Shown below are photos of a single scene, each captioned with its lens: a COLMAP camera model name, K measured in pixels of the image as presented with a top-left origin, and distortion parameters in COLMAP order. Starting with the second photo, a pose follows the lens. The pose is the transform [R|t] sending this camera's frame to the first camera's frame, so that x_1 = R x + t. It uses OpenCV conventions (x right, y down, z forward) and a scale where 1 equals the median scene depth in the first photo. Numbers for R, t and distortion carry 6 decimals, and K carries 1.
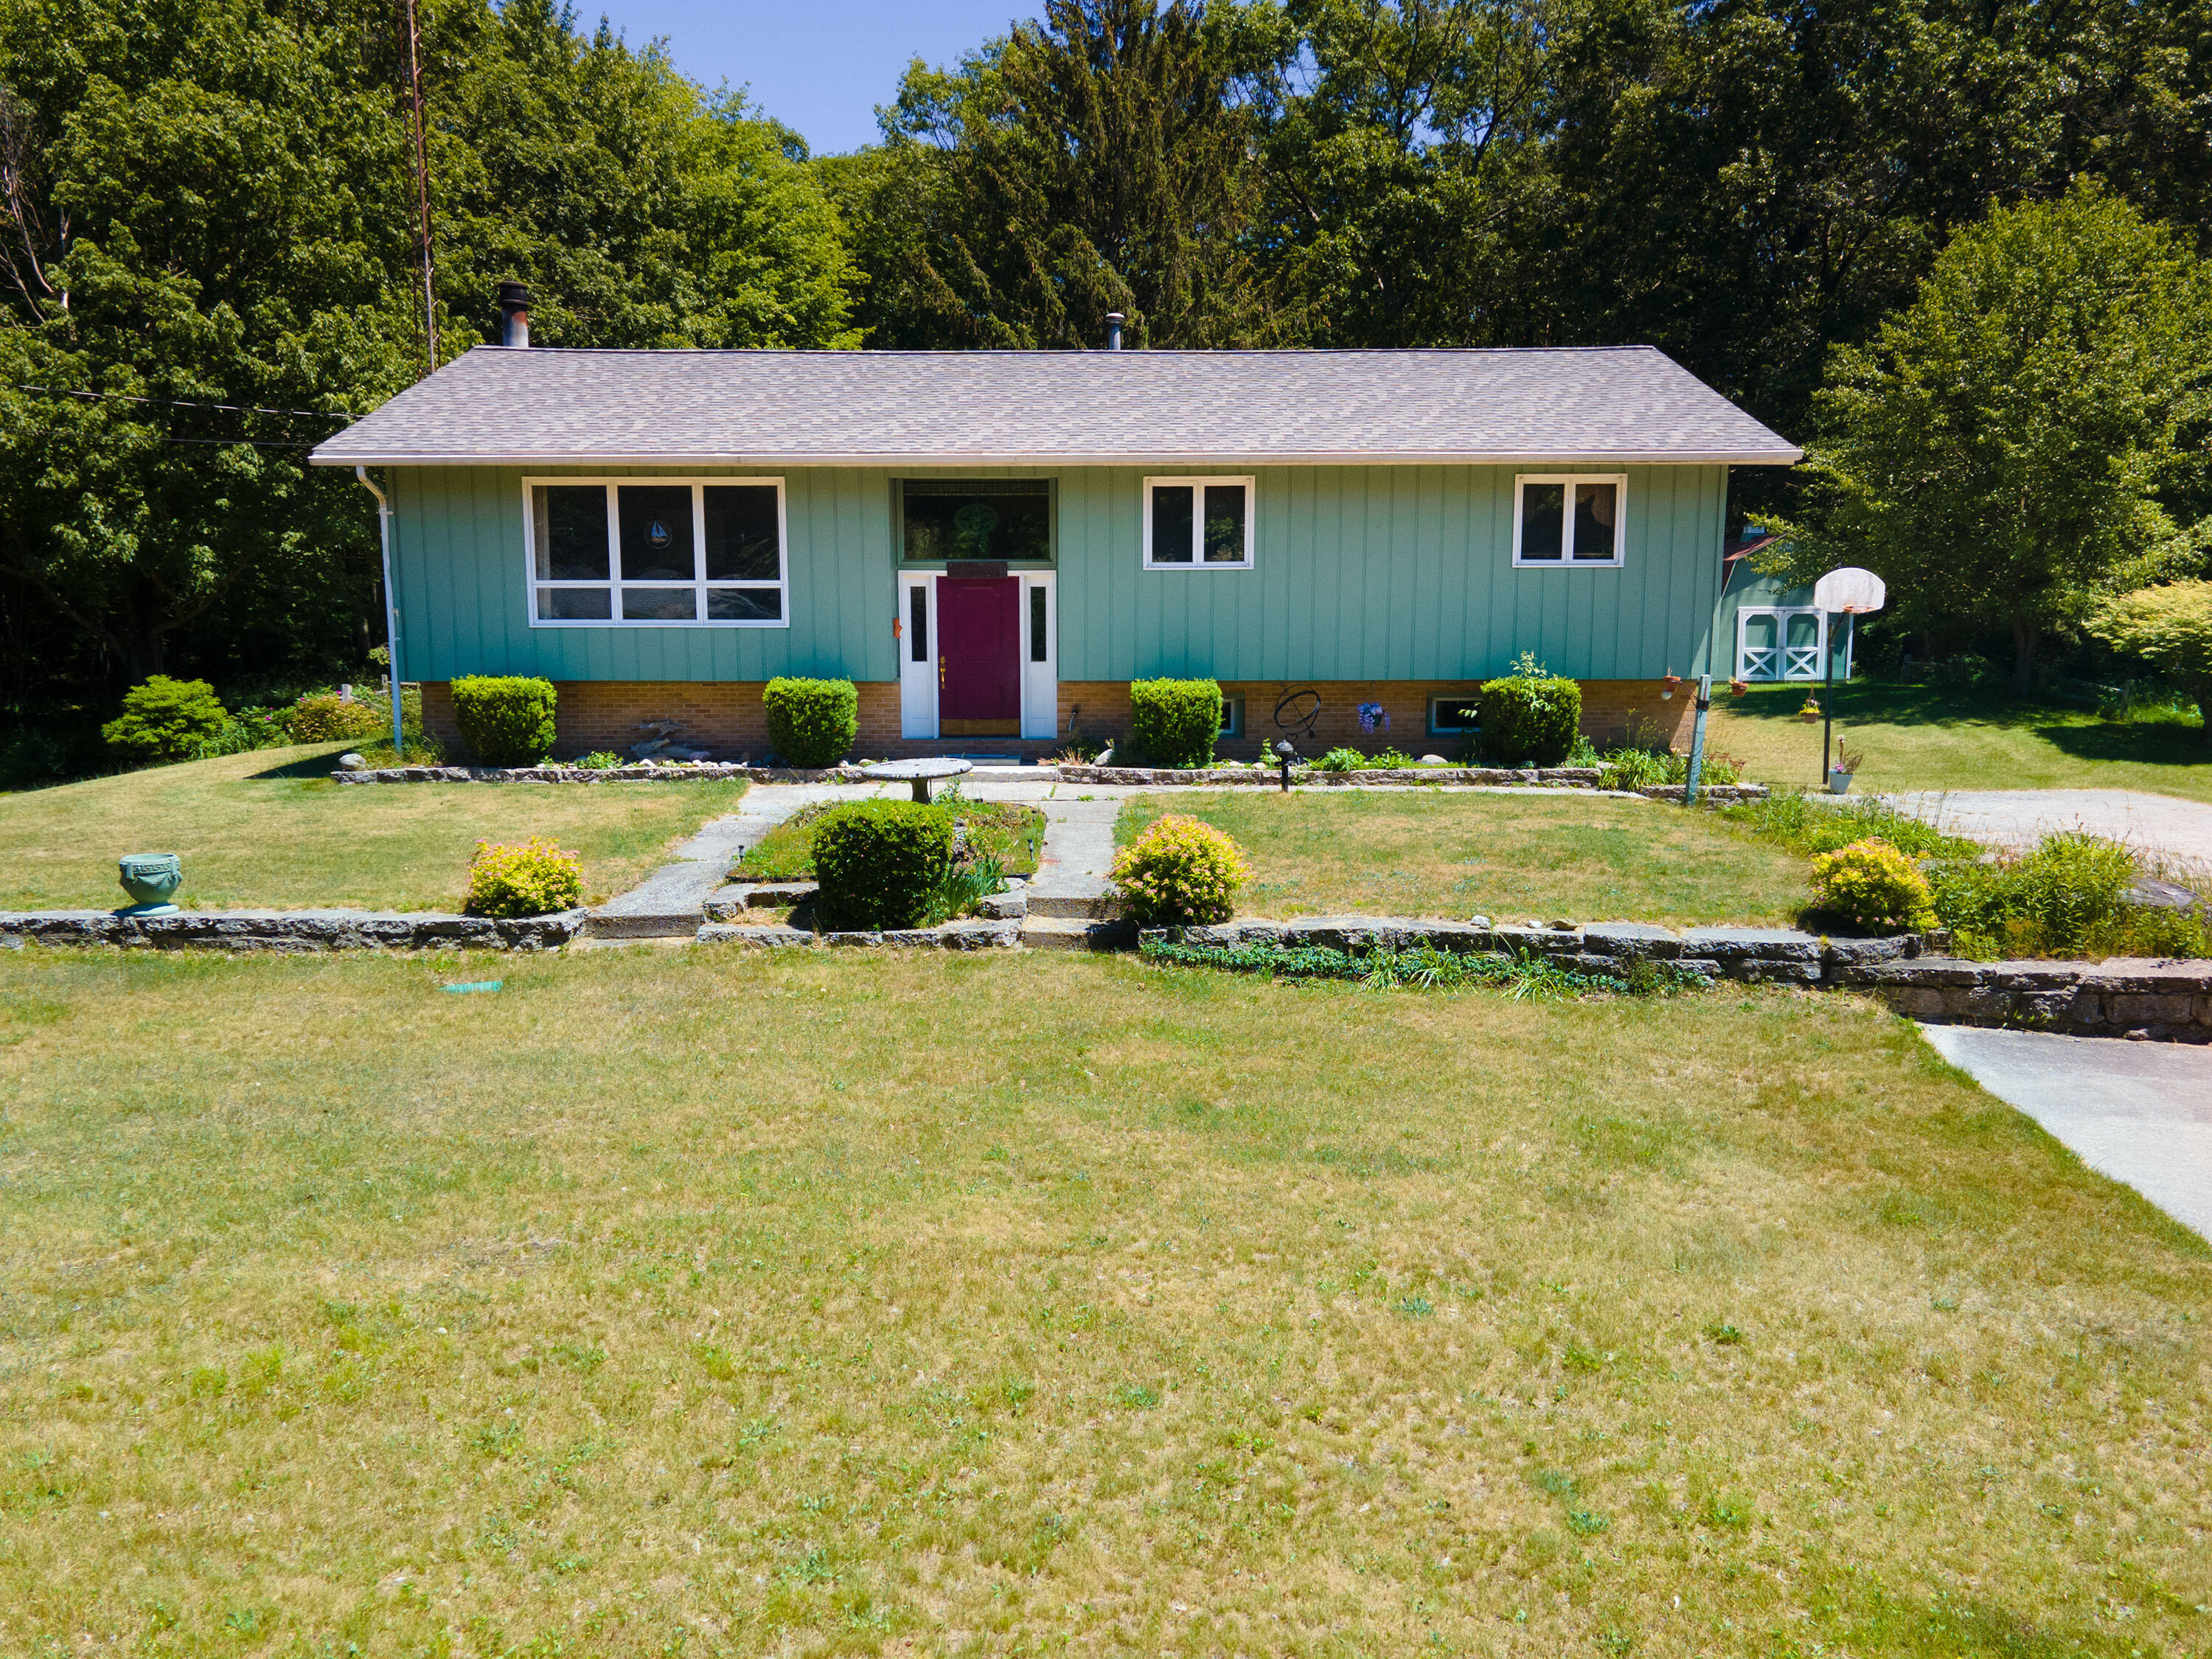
lens RADIAL K [[1618.5, 0, 1106.0], [0, 1618.5, 829.5], [0, 0, 1]] dist [0.000946, -0.002237]
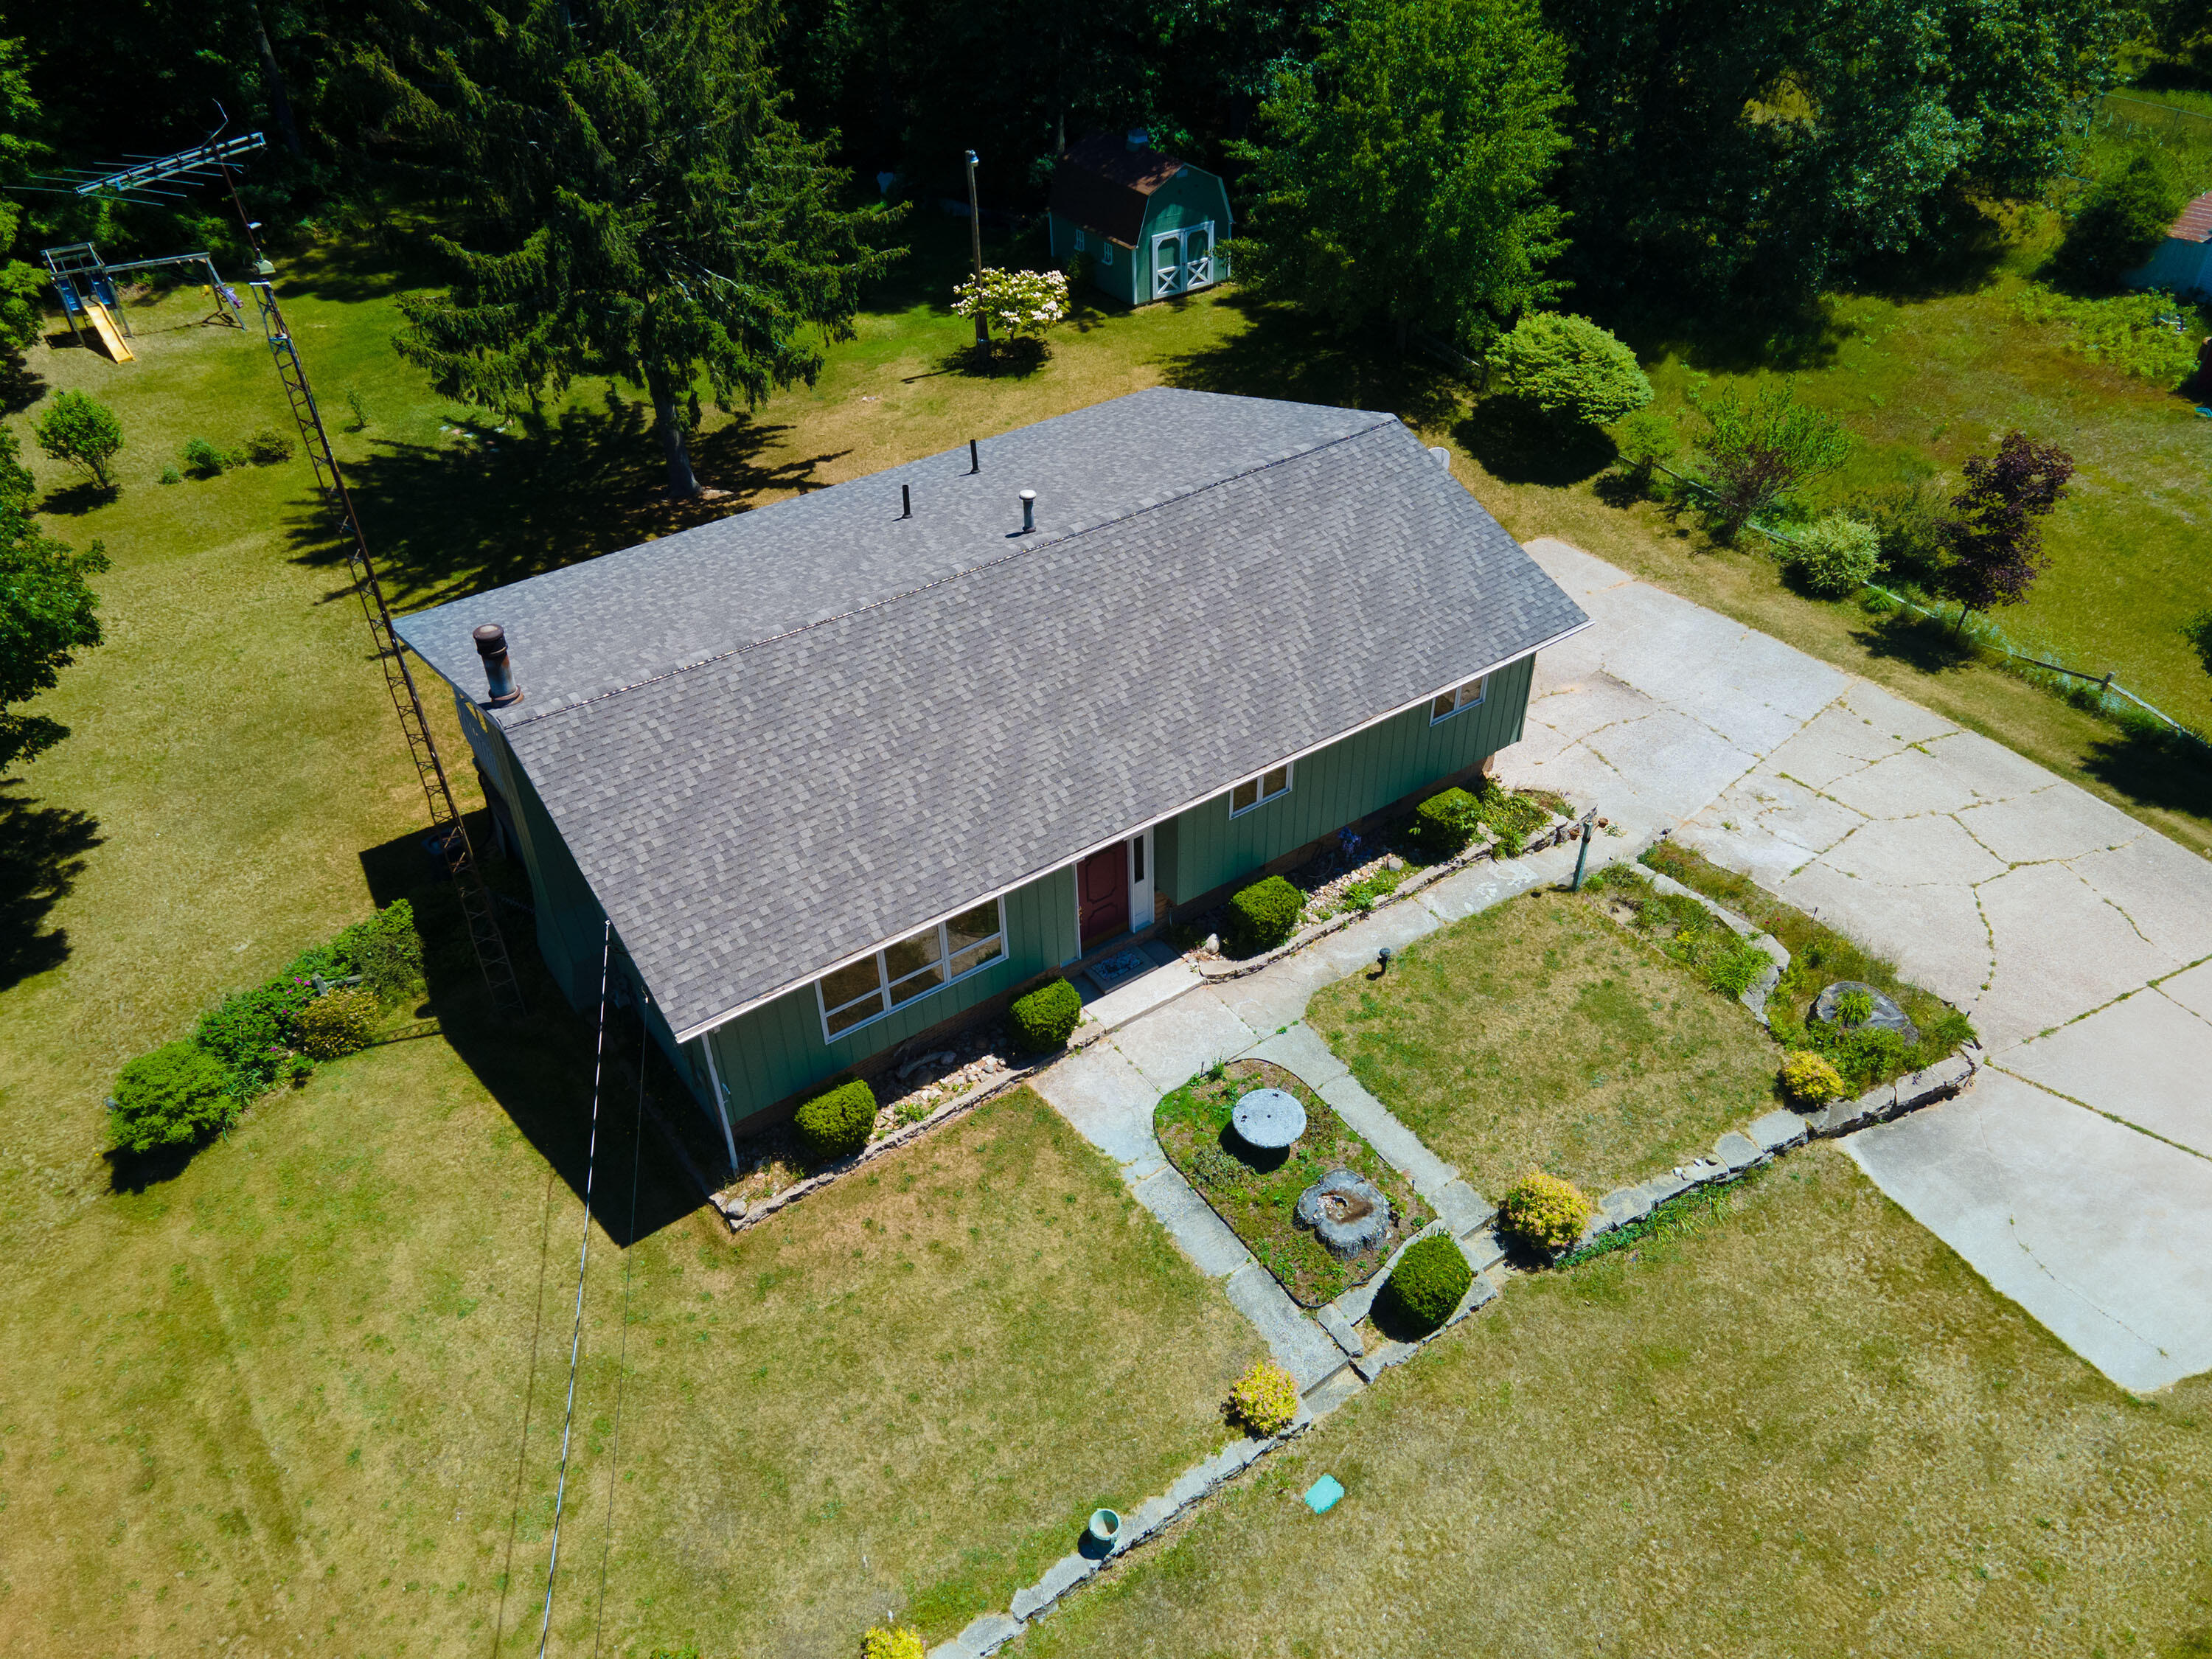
lens RADIAL K [[1618.5, 0, 1106.0], [0, 1618.5, 829.5], [0, 0, 1]] dist [0.000946, -0.002237]
pose [[0.822014, -0.358457, 0.442496, -0.283597], [0.094477, 0.852108, 0.514768, -0.368194], [-0.561576, -0.381340, 0.734311, 0.030651]]
